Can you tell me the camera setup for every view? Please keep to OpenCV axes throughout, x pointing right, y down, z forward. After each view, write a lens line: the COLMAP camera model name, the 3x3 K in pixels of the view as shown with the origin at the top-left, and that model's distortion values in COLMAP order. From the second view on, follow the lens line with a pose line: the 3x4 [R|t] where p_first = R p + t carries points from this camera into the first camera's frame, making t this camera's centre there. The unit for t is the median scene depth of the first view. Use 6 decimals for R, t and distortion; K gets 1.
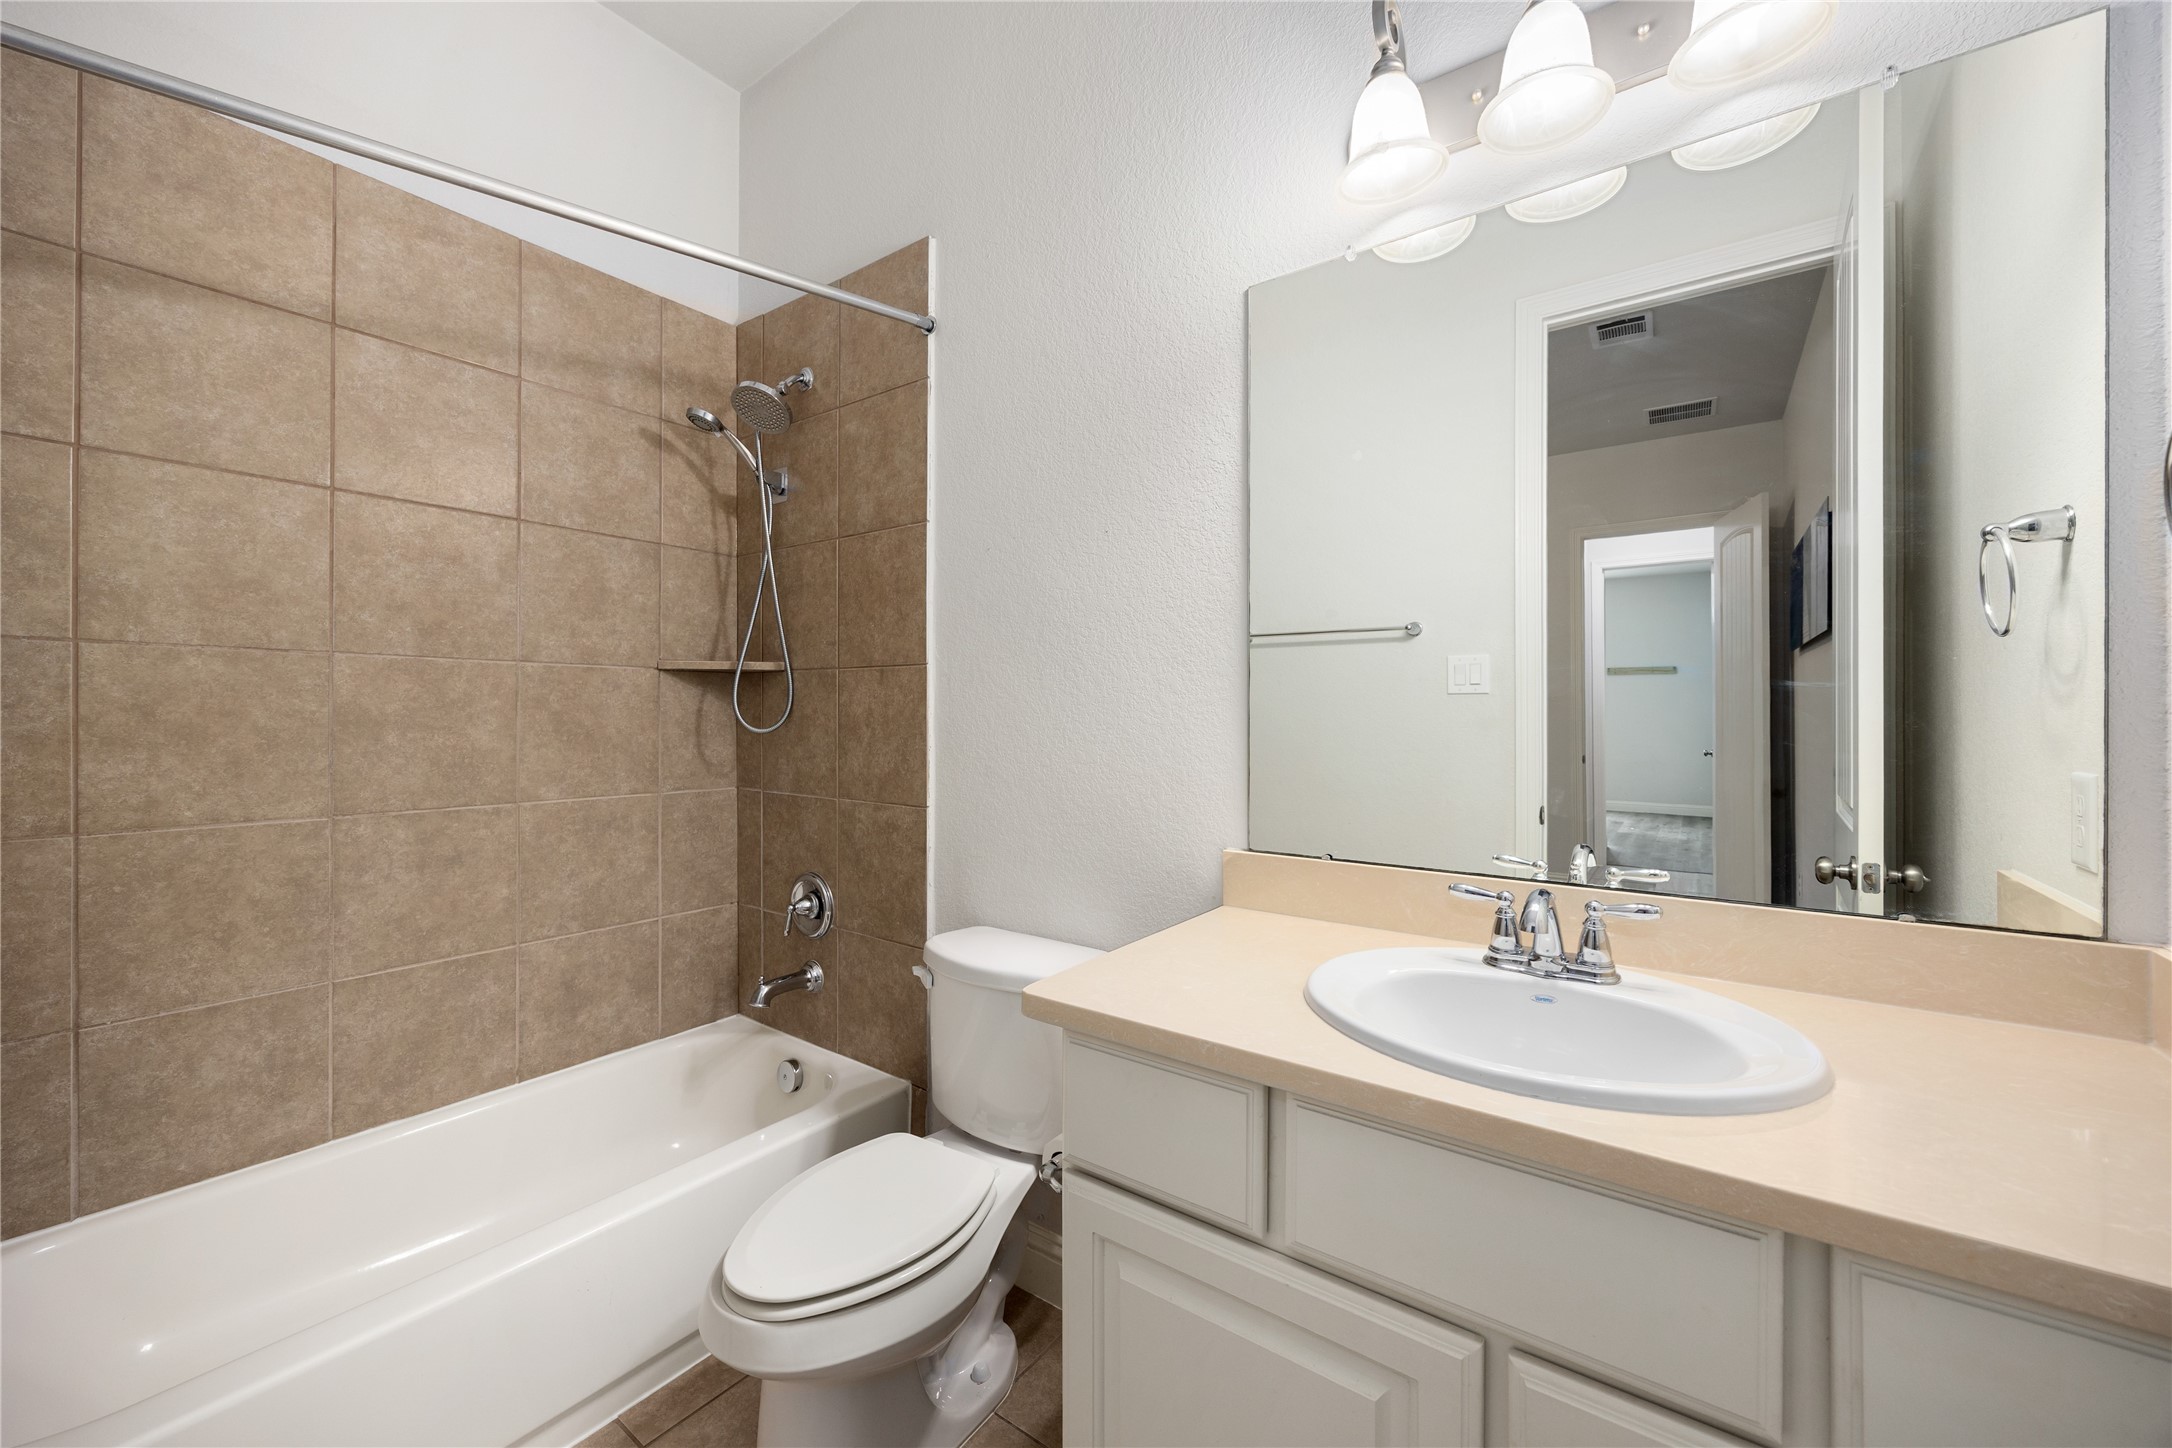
lens RADIAL K [[829.7, 0, 1088.4], [0, 829.7, 722.8], [0, 0, 1]] dist [0.002185, 0.000166]
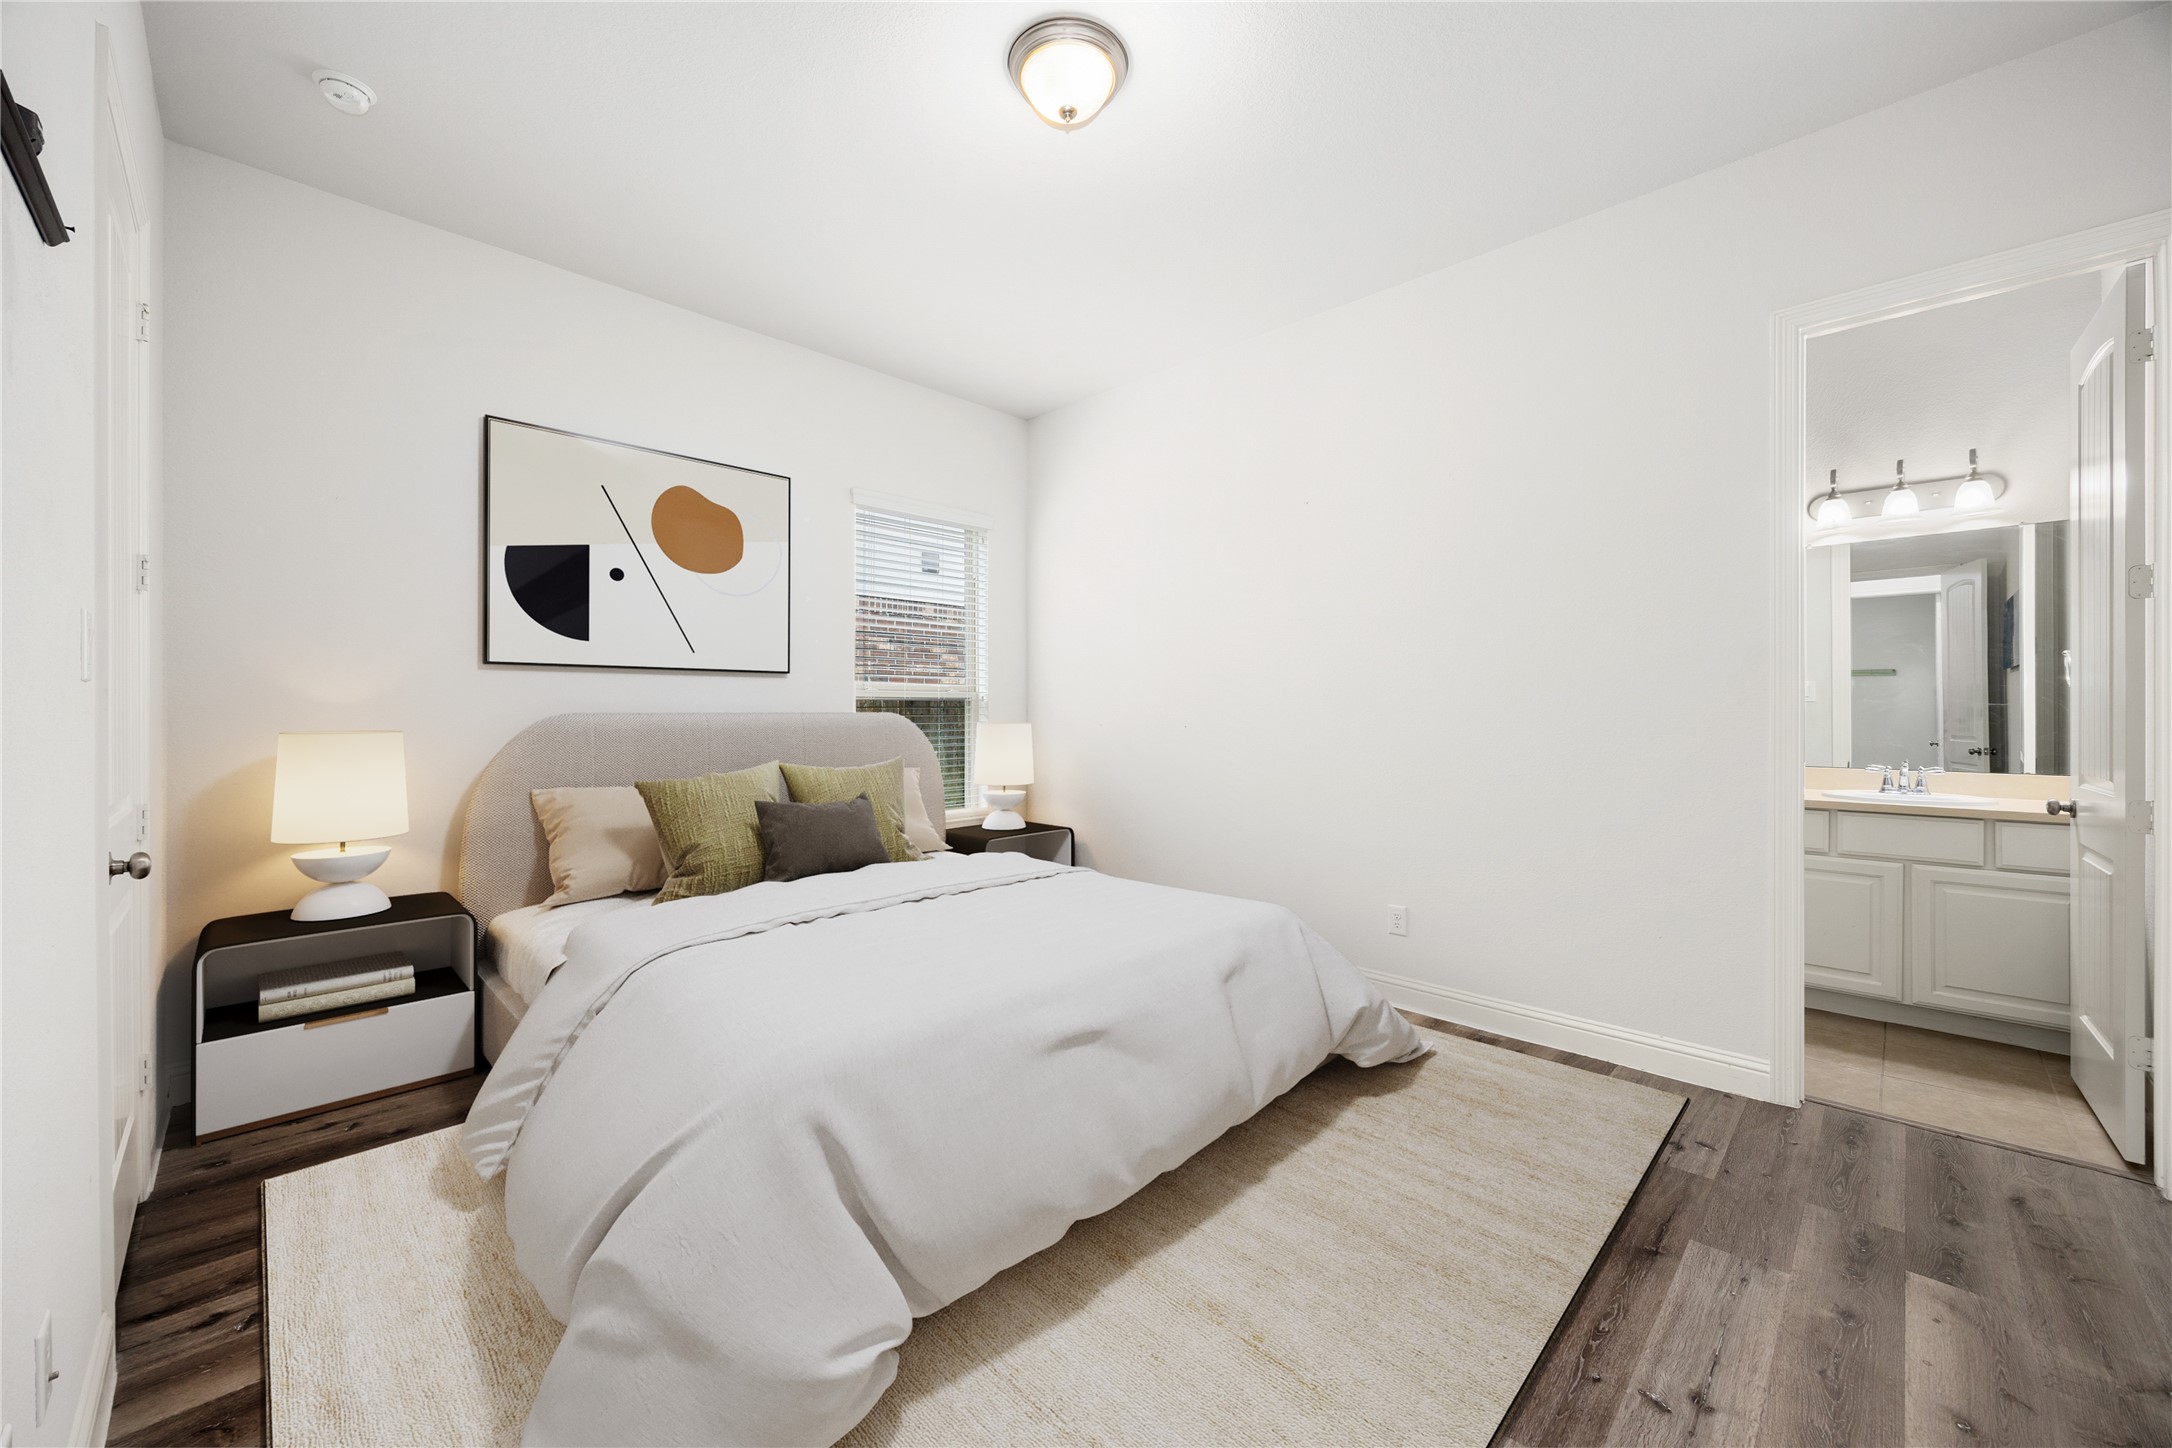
lens RADIAL K [[829.7, 0, 1079.0], [0, 829.7, 717.6], [0, 0, 1]] dist [0.002185, 0.000166]
pose [[0.989610, -0.001074, -0.143771, -1.972320], [0.002186, 0.999969, 0.007574, -0.020446], [0.143758, -0.007809, 0.989582, -2.429856]]
